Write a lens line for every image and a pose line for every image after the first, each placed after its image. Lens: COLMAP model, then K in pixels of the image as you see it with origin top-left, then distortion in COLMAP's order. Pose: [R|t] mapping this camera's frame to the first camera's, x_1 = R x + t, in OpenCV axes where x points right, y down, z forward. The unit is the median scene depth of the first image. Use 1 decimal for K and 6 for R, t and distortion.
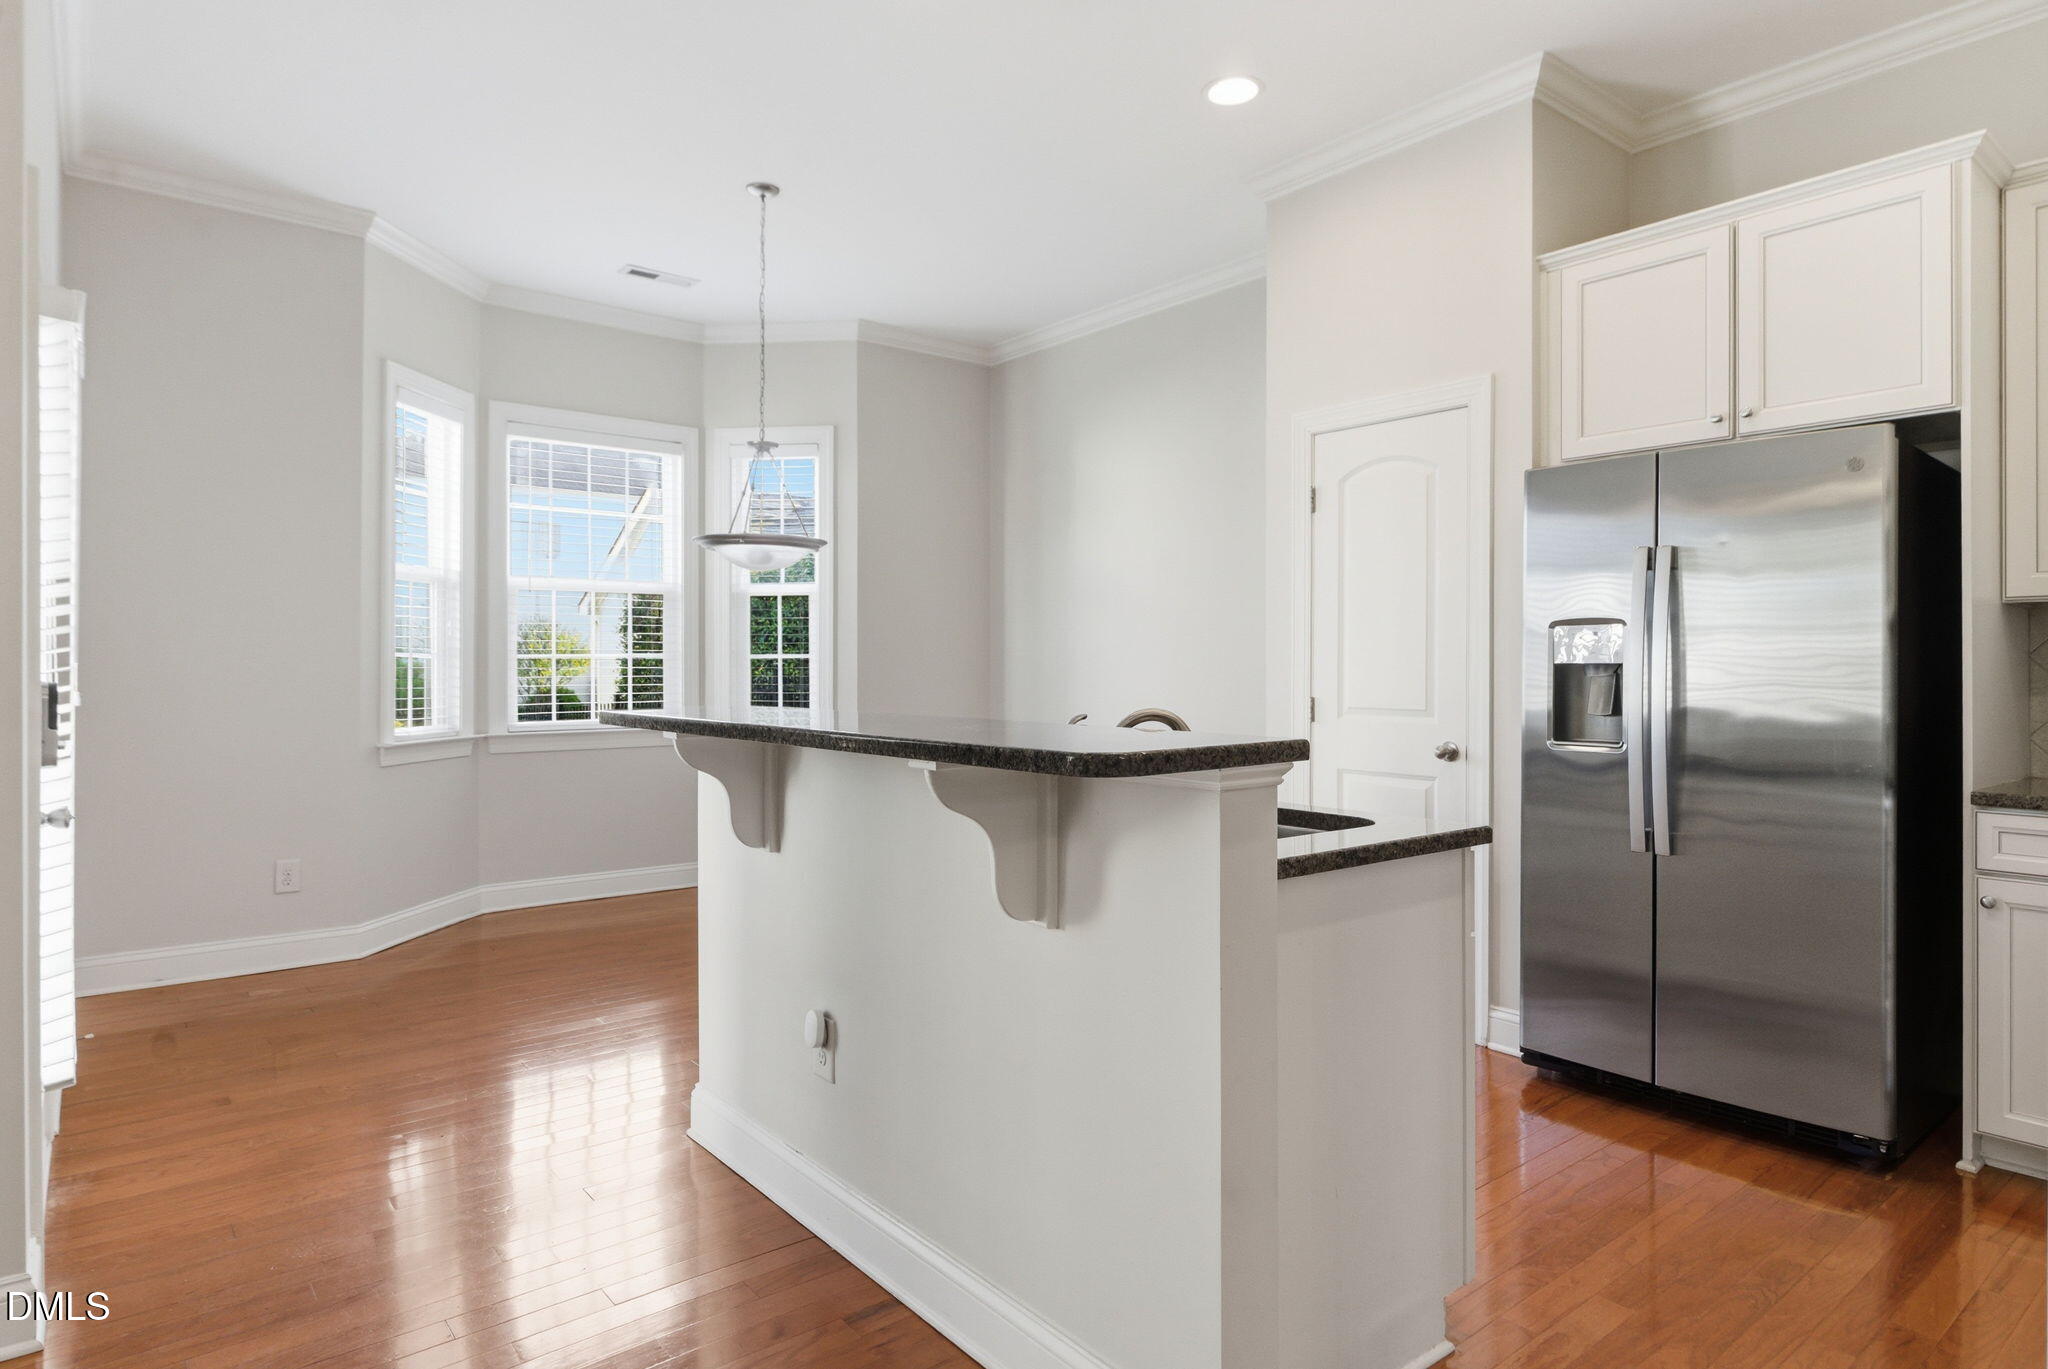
lens RADIAL K [[1081.7, 0, 998.9], [0, 1081.7, 644.9], [0, 0, 1]] dist [0.003119, 0.000282]
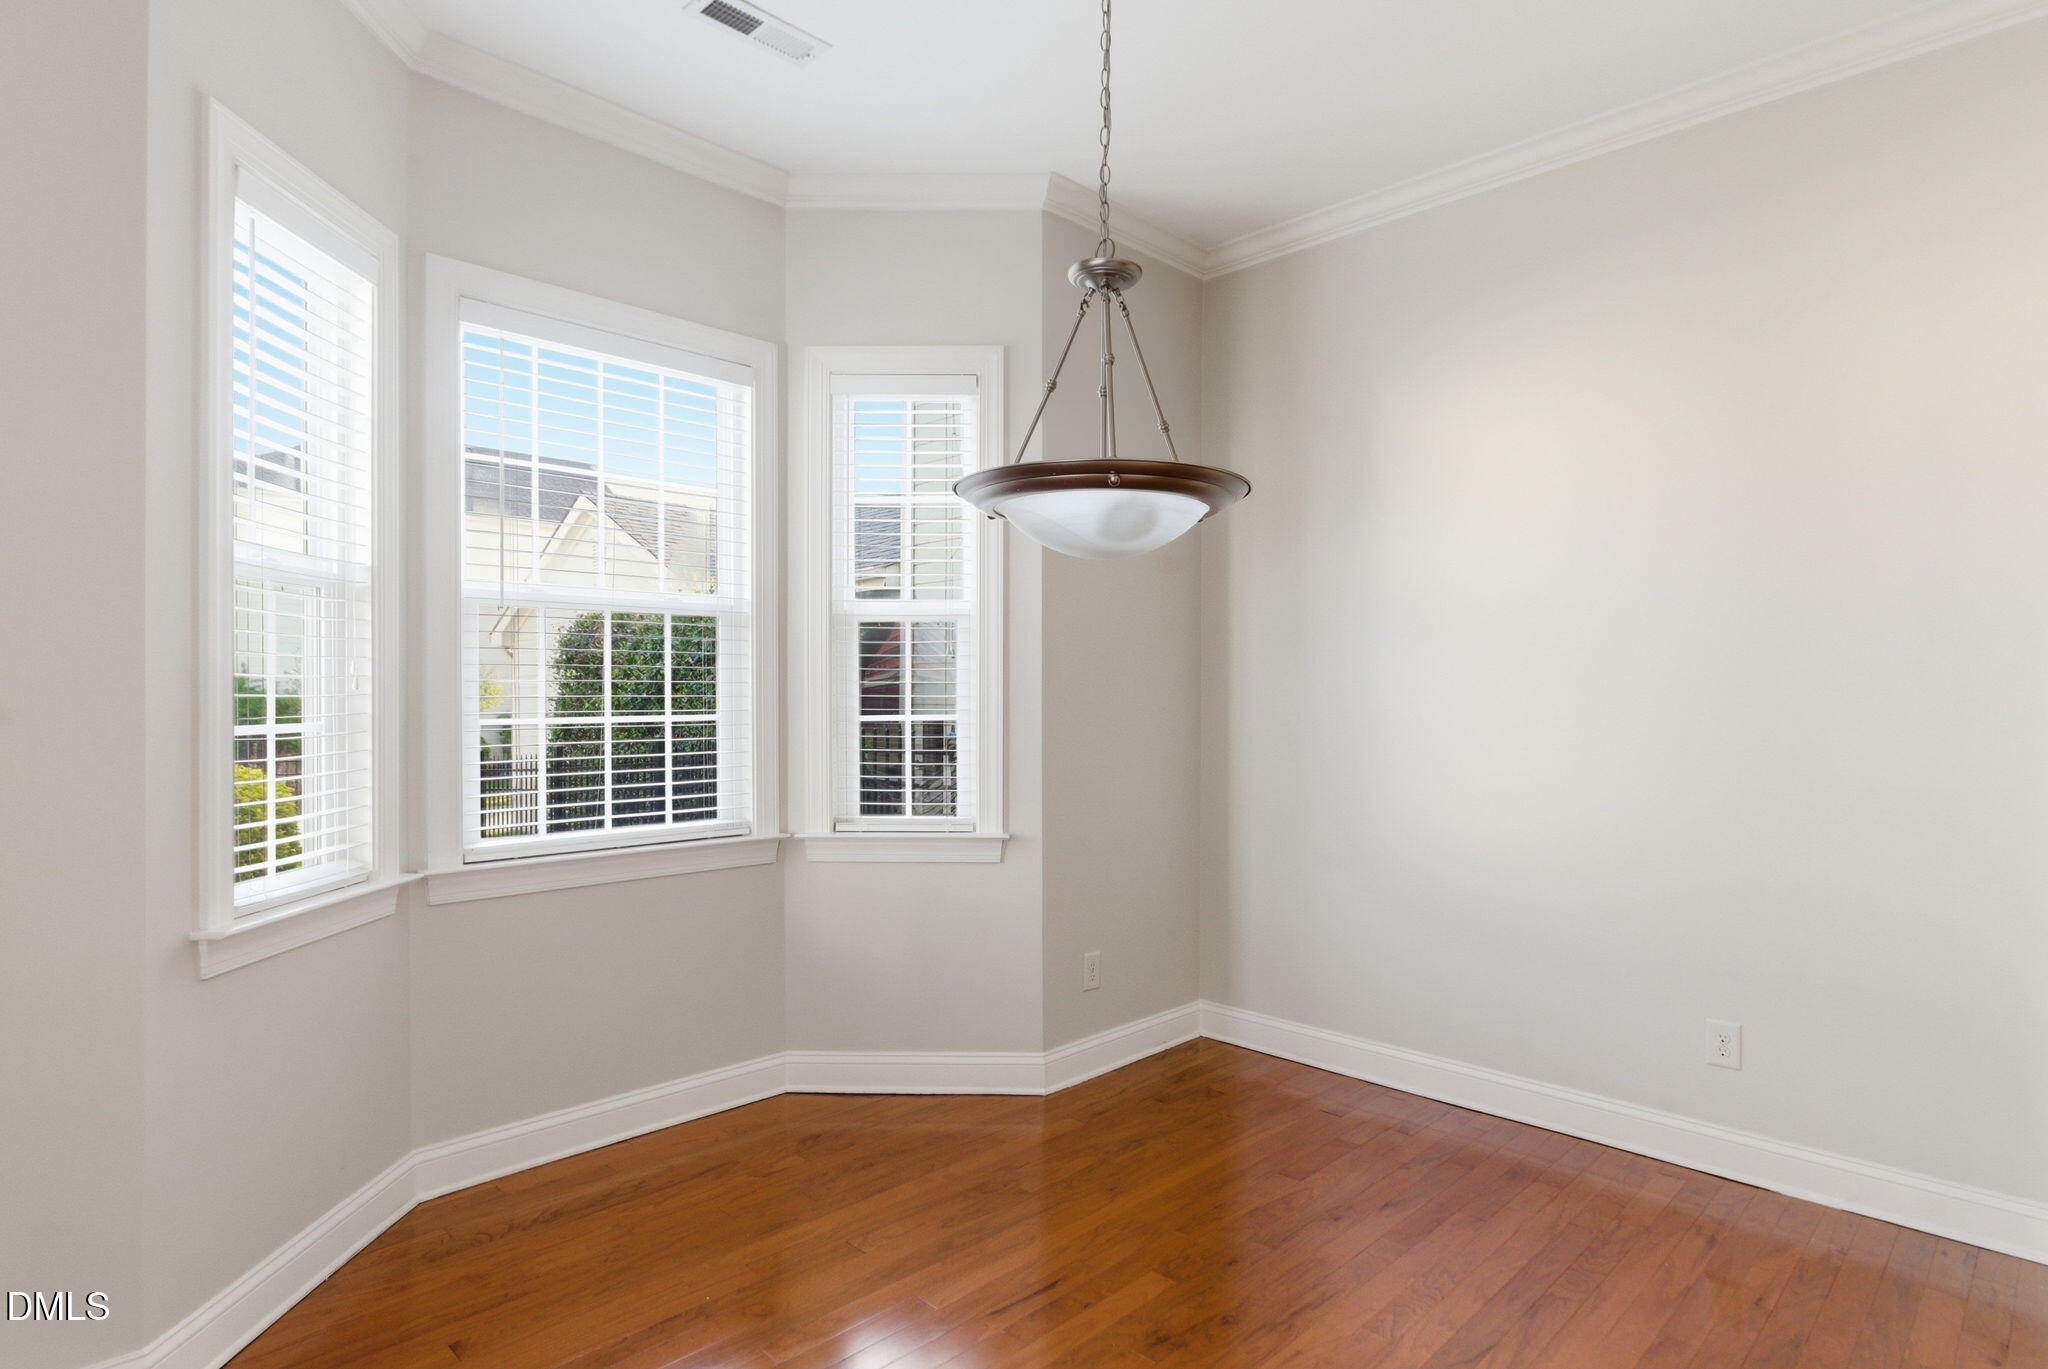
lens RADIAL K [[1066.9, 0, 1028.1], [0, 1066.9, 692.4], [0, 0, 1]] dist [0.001253, 0.000926]
pose [[0.993586, 0.003433, 0.113029, -0.209148], [-0.005456, 0.999830, 0.017594, -0.015889], [-0.112949, -0.018098, 0.993436, 0.391698]]
